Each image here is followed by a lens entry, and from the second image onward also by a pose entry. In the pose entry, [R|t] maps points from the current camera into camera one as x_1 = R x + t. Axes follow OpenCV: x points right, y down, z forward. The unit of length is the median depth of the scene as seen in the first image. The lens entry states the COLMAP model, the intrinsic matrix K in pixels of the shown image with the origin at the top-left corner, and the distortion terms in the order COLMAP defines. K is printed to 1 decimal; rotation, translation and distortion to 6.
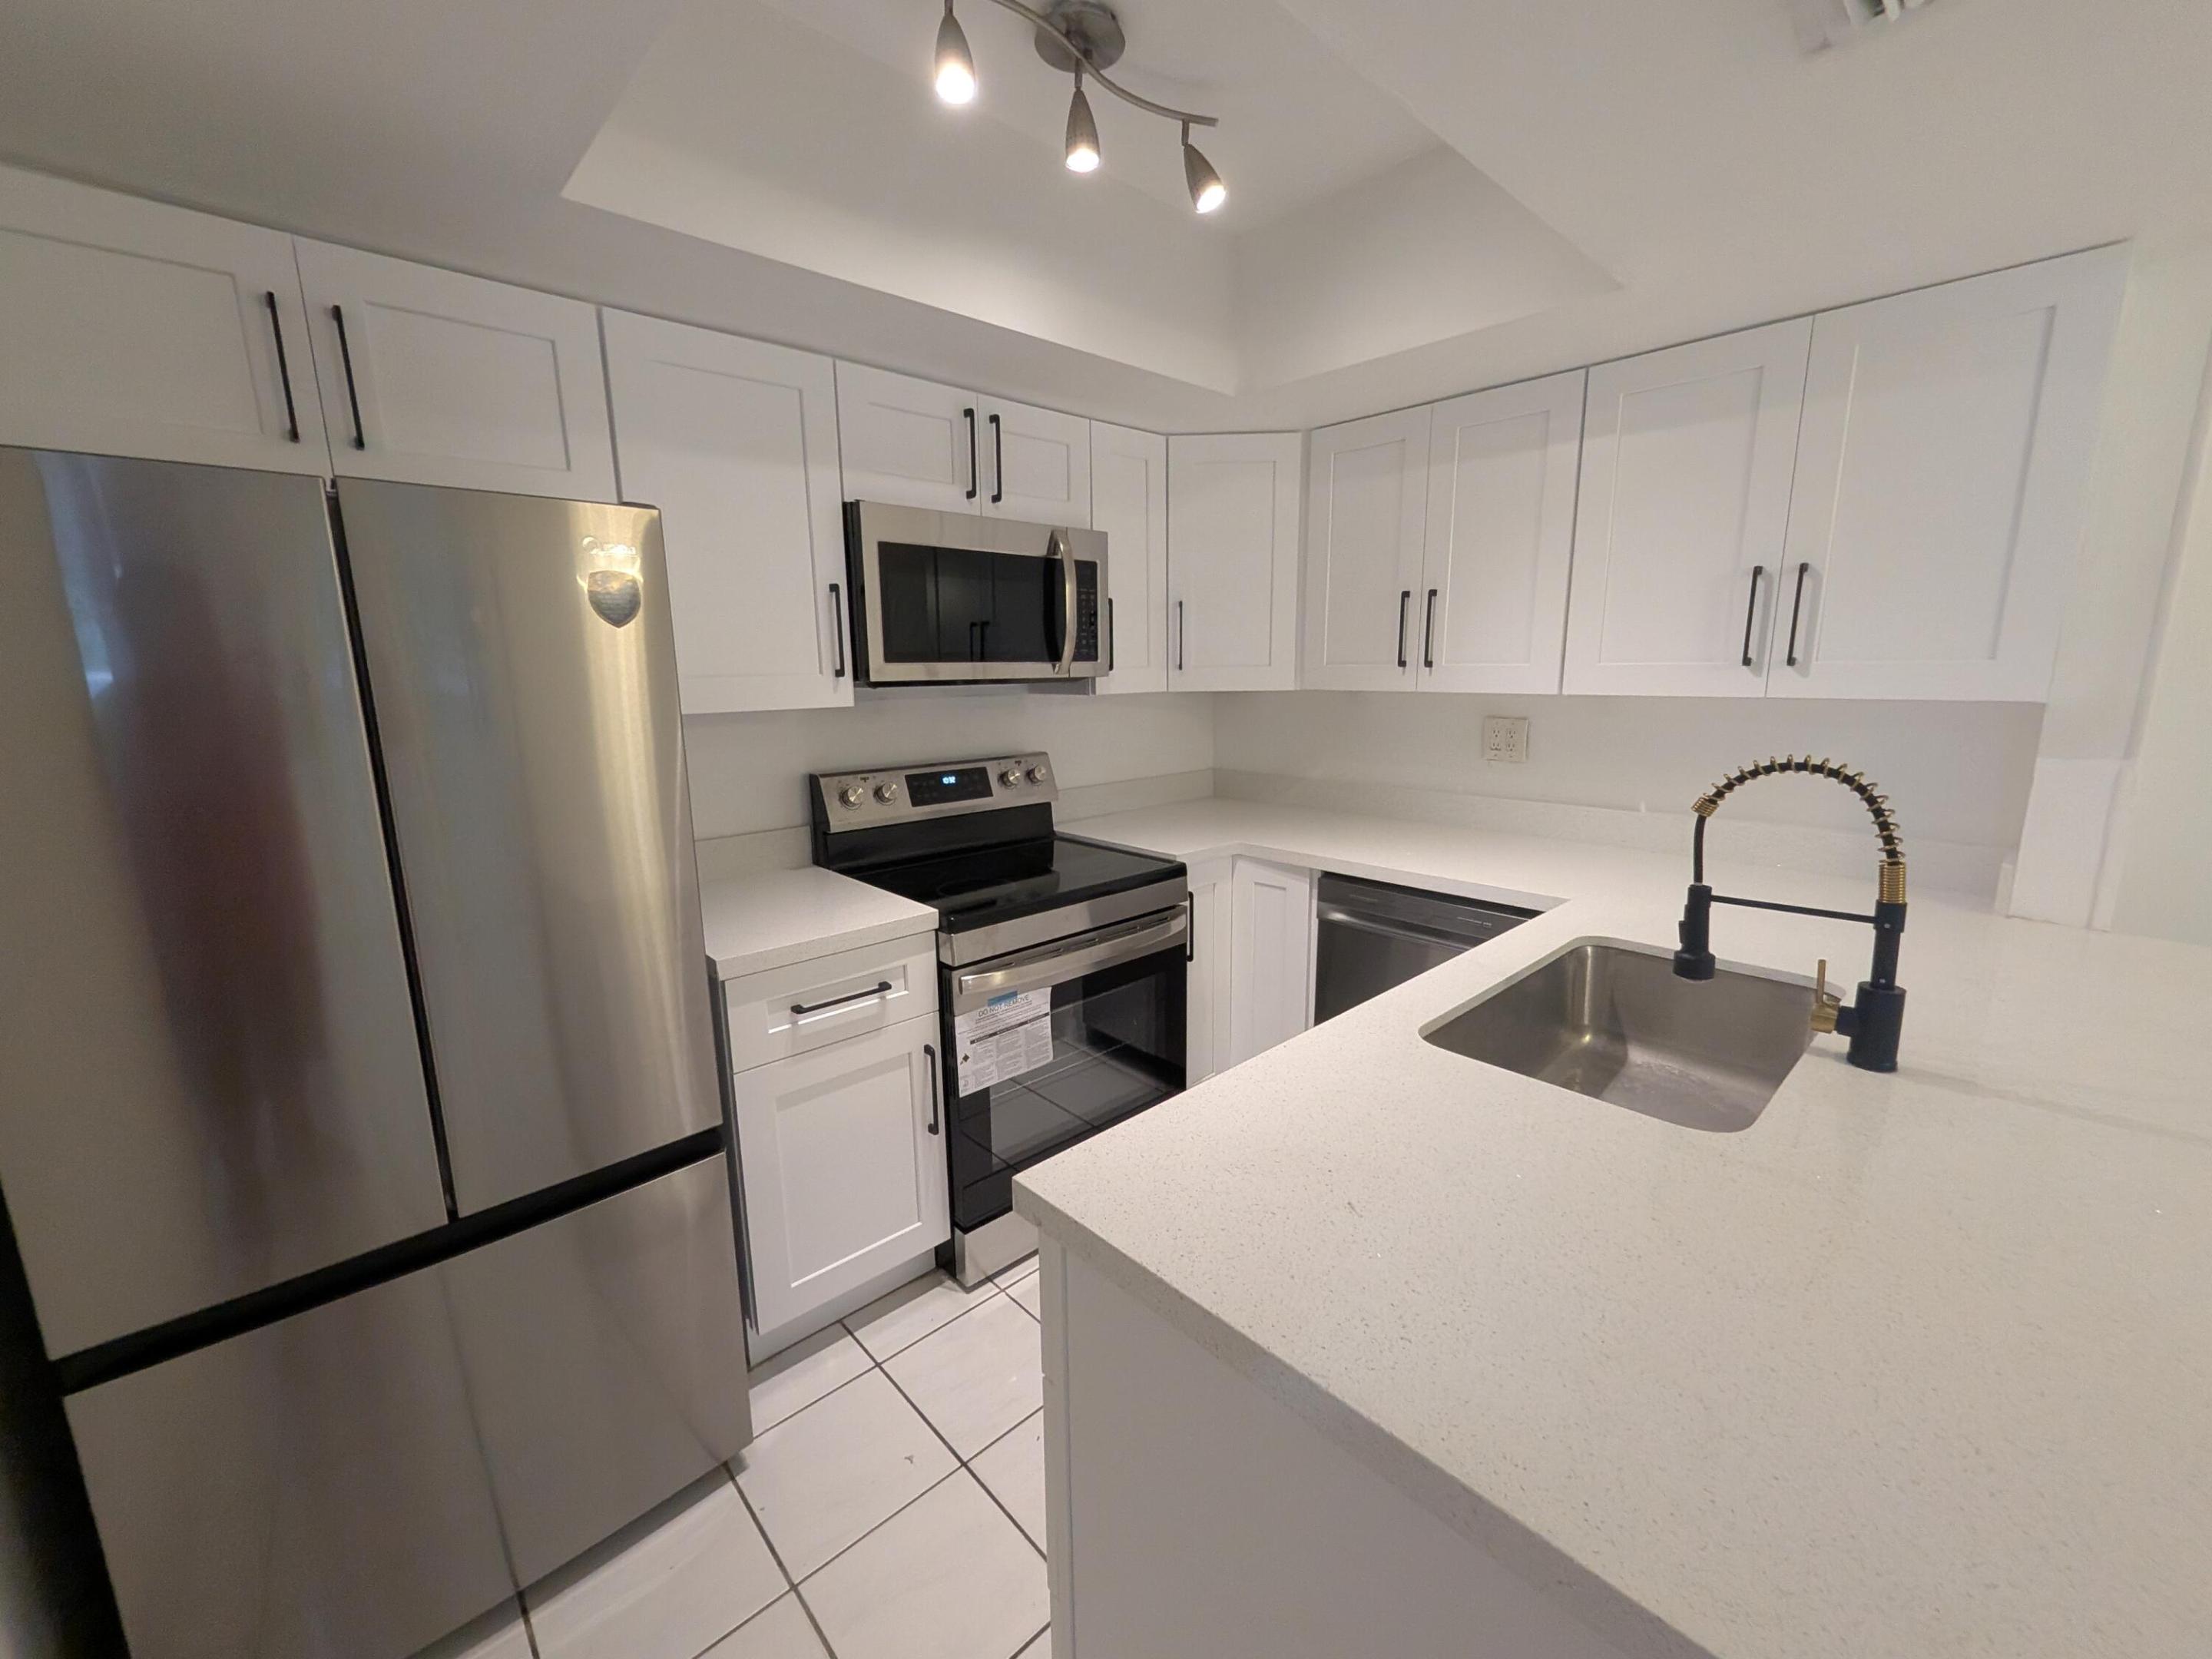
lens RADIAL K [[889.1, 0, 1103.0], [0, 889.1, 829.0], [0, 0, 1]] dist [0.005957, -0.000384]
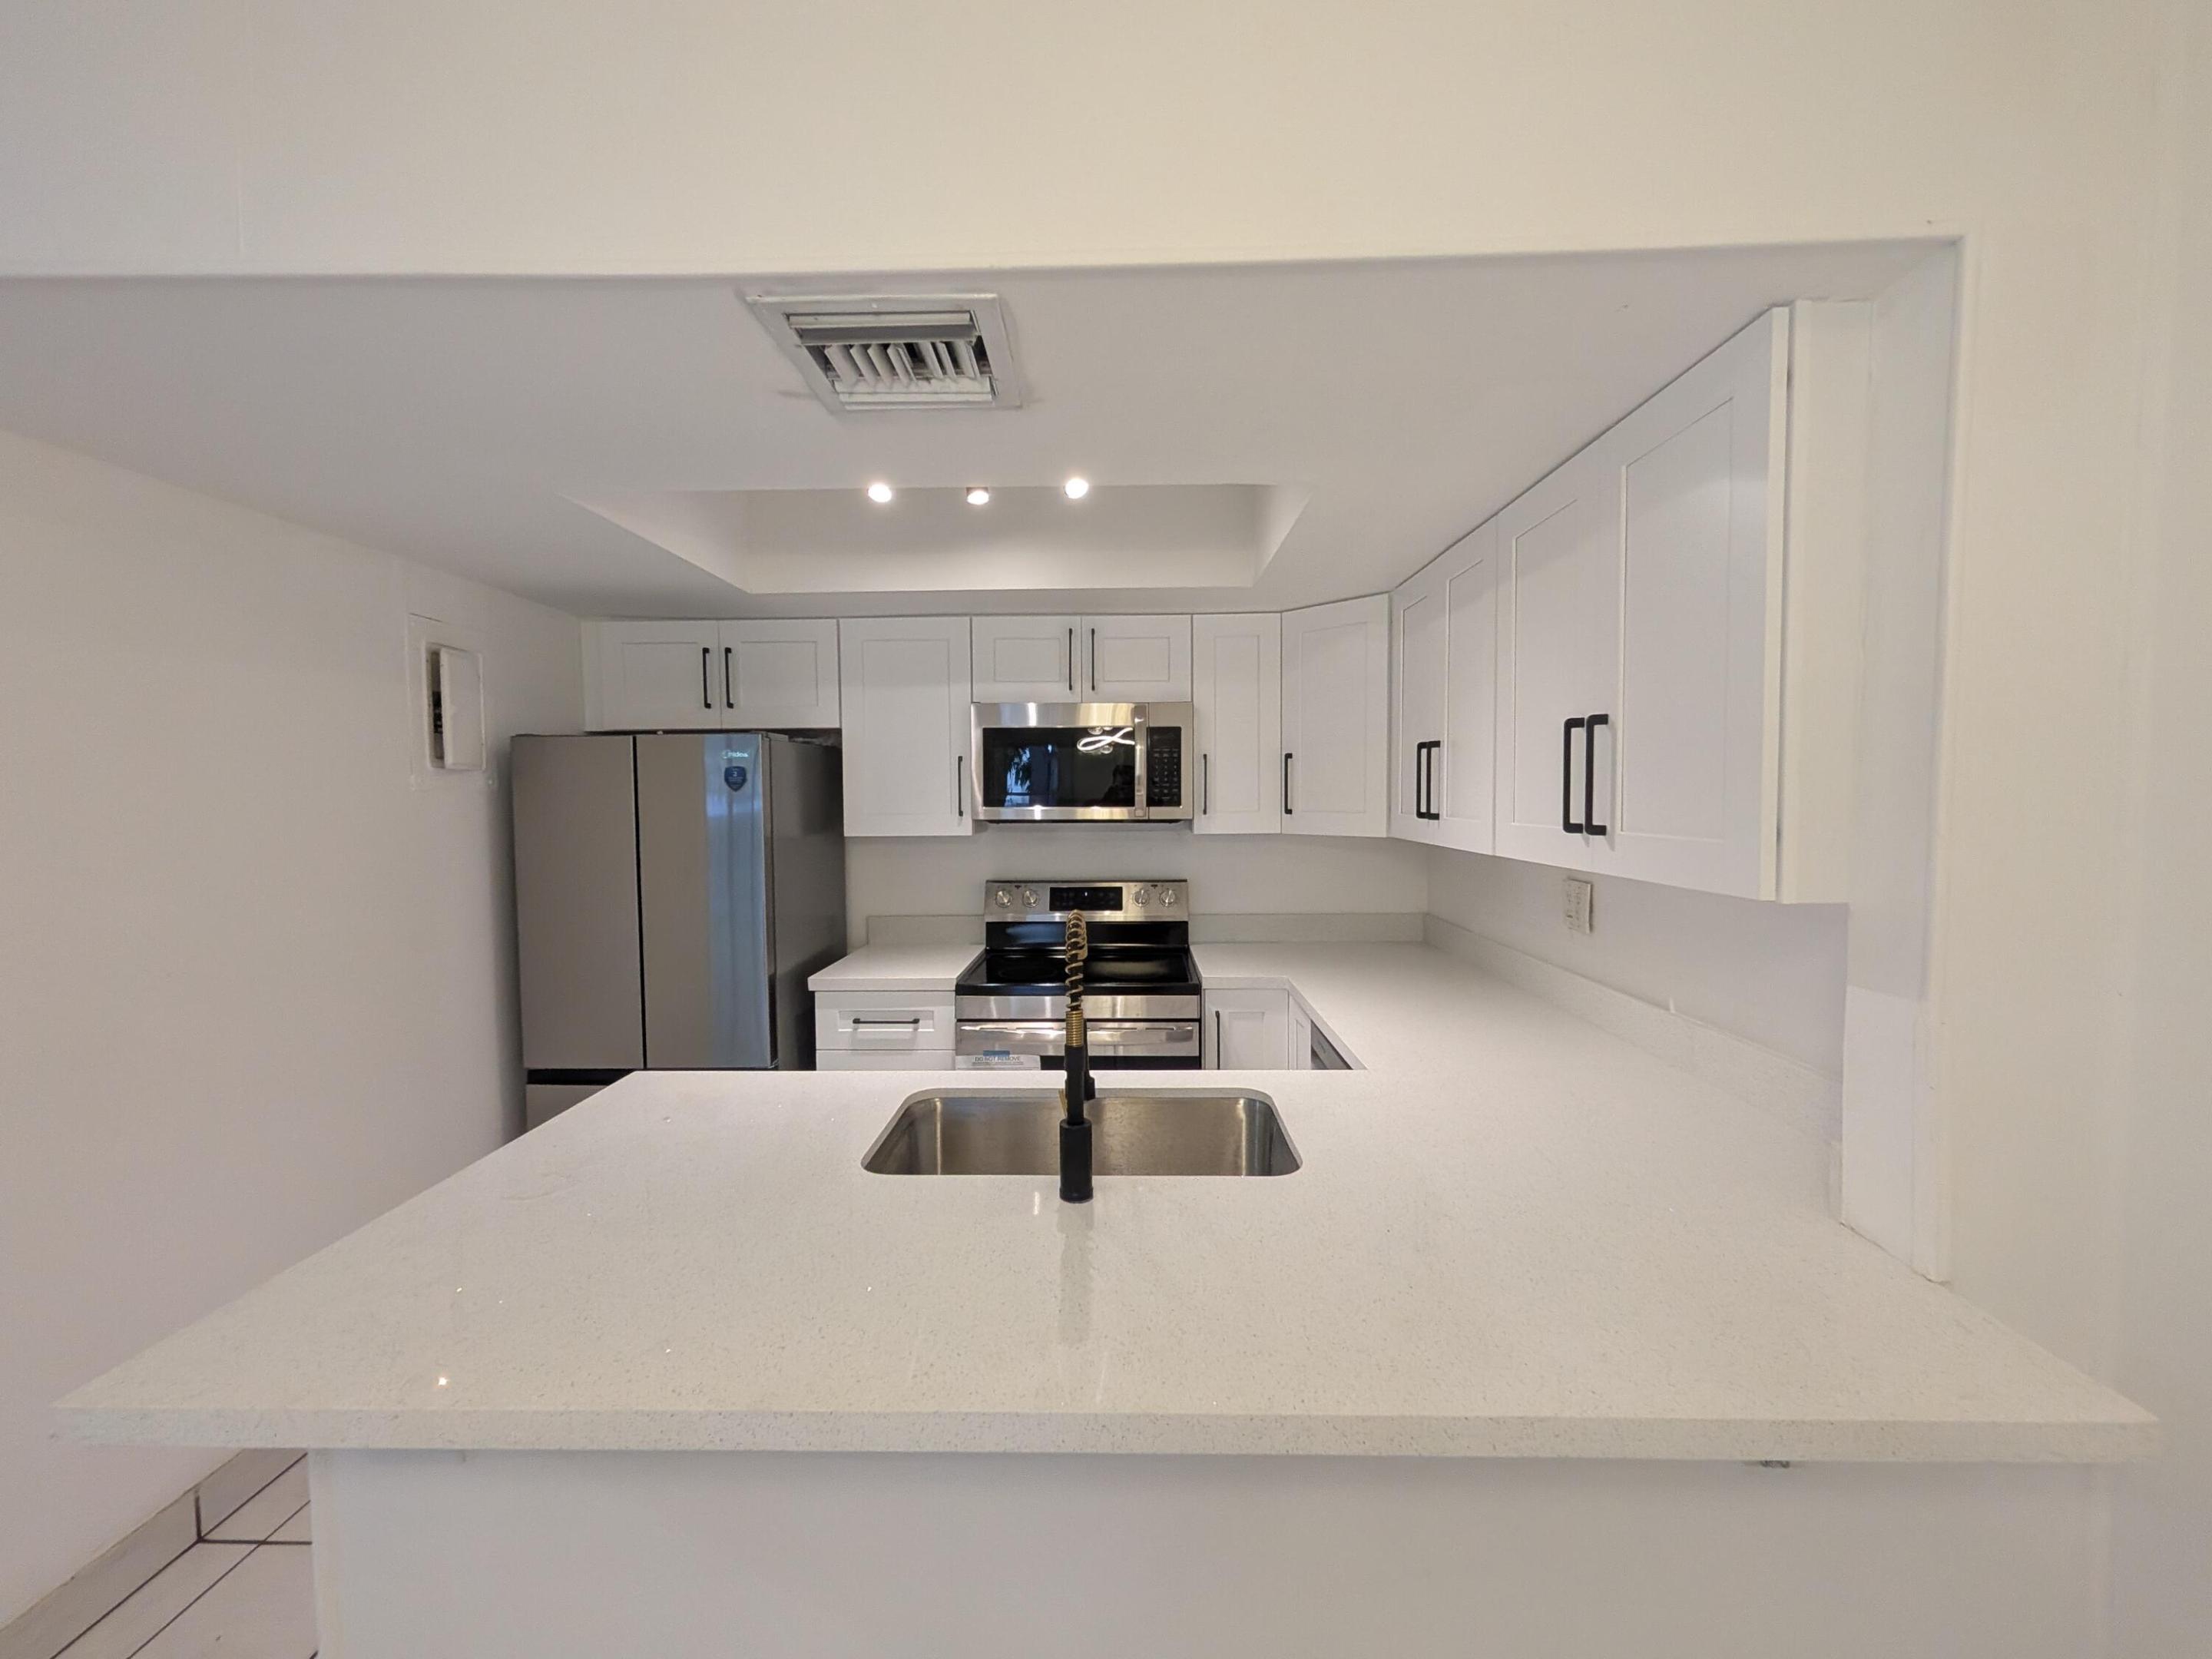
lens RADIAL K [[889.1, 0, 1103.0], [0, 889.1, 829.0], [0, 0, 1]] dist [0.005957, -0.000384]
pose [[0.714964, 0.036678, -0.698199, 0.899354], [-0.131190, 0.987923, -0.082442, -0.054134], [0.686743, 0.150539, 0.711141, 0.091216]]
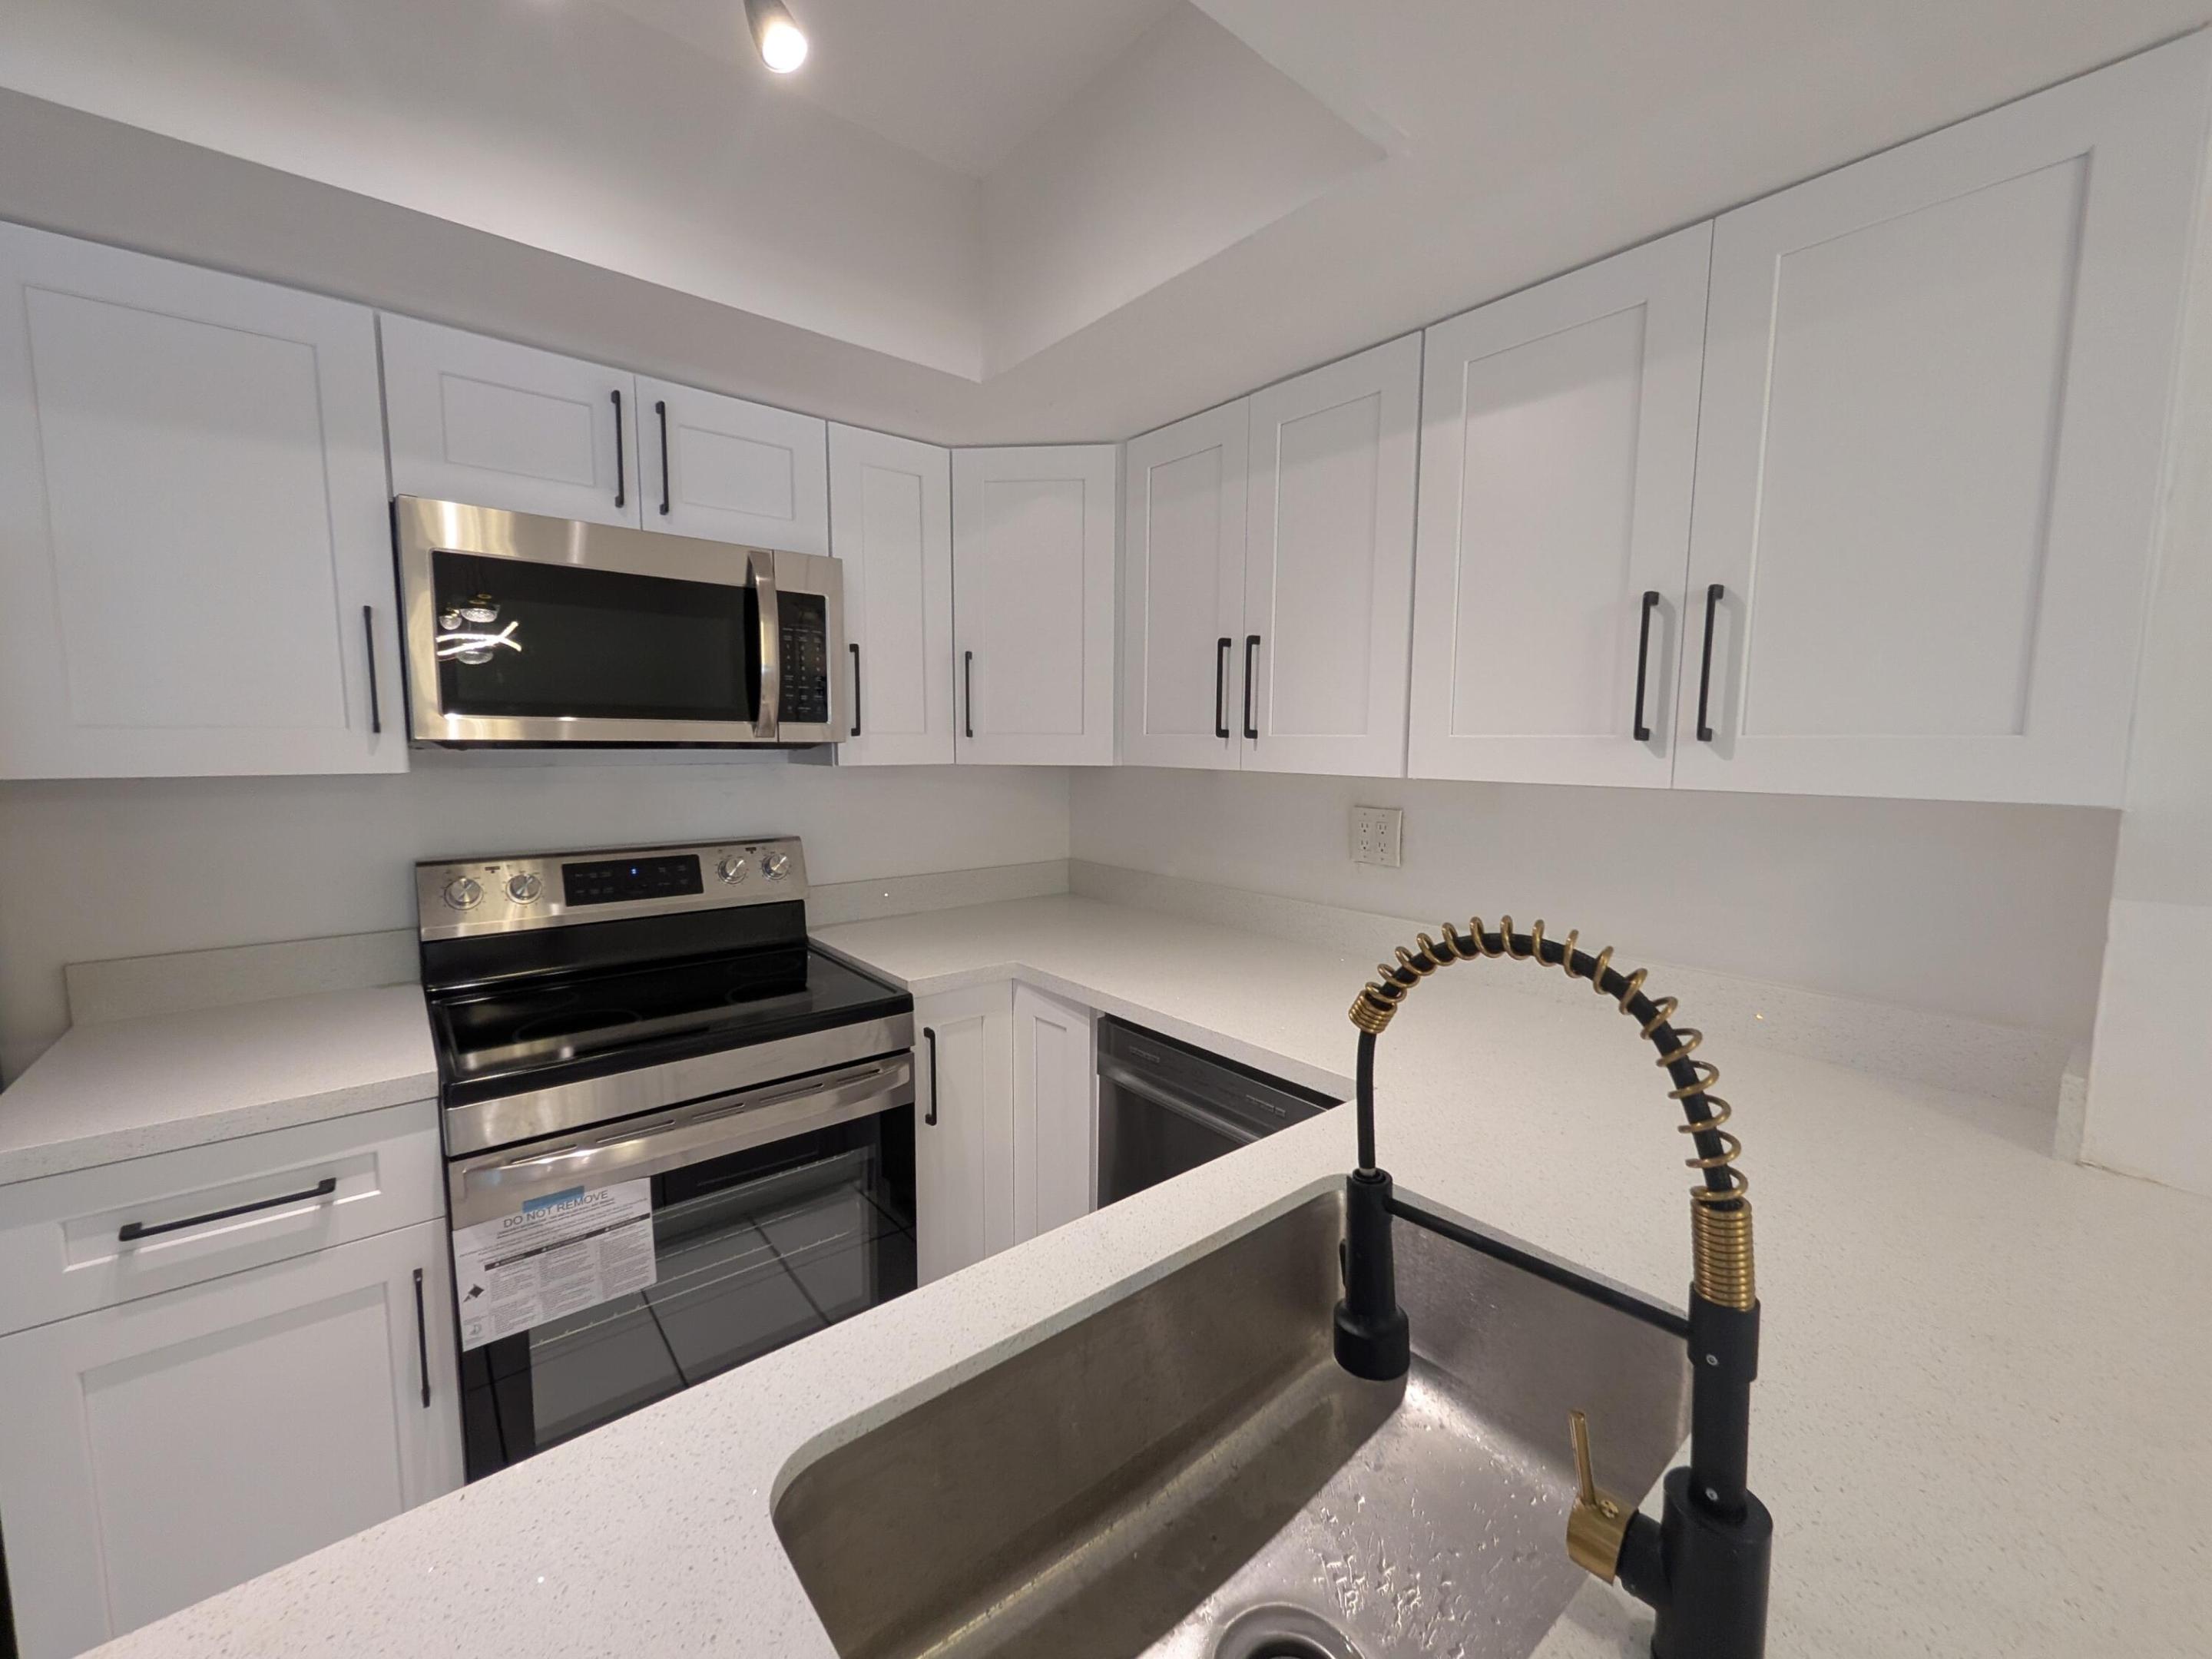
lens RADIAL K [[889.1, 0, 1103.0], [0, 889.1, 829.0], [0, 0, 1]] dist [0.005957, -0.000384]
pose [[0.998291, 0.024202, -0.053201, 0.326752], [-0.028580, 0.996127, -0.083149, -0.046699], [0.050982, 0.084527, 0.995116, 0.298136]]
